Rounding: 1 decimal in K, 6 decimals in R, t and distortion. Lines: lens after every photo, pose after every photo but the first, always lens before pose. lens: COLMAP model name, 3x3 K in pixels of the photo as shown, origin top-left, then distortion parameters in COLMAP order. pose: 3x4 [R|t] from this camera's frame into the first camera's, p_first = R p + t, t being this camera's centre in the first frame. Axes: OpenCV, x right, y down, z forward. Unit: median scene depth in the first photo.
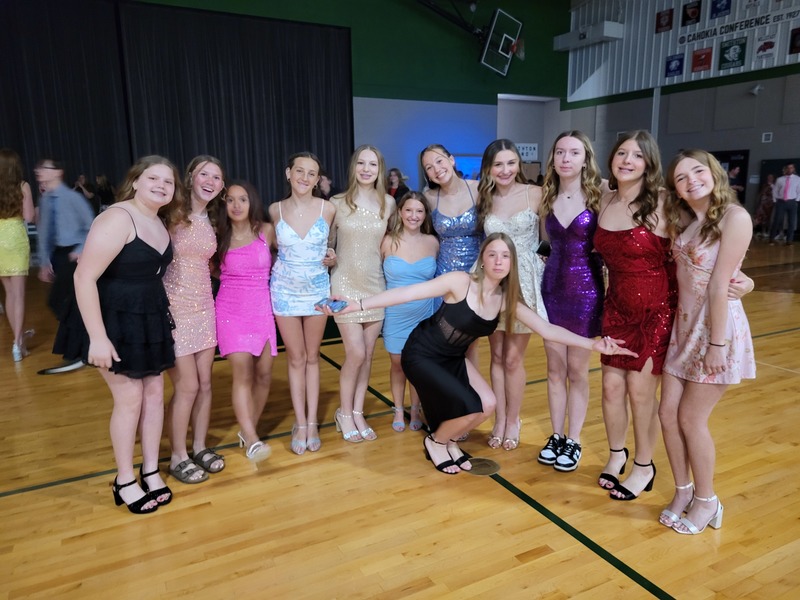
lens RADIAL K [[594.2, 0, 400.0], [0, 594.2, 292.2], [0, 0, 1]] dist [0.041445, -0.026883]
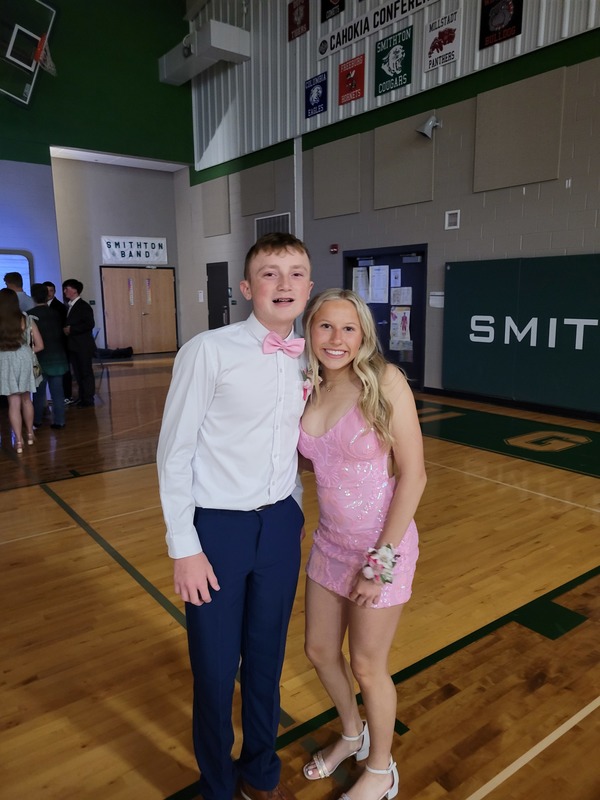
lens RADIAL K [[594.2, 0, 301.8], [0, 594.2, 400.0], [0, 0, 1]] dist [0.041445, -0.026883]
pose [[0.989116, -0.022948, 0.145336, 0.363057], [0.024002, 0.999697, -0.005505, -0.091161], [-0.145166, 0.008933, 0.989367, 0.458241]]
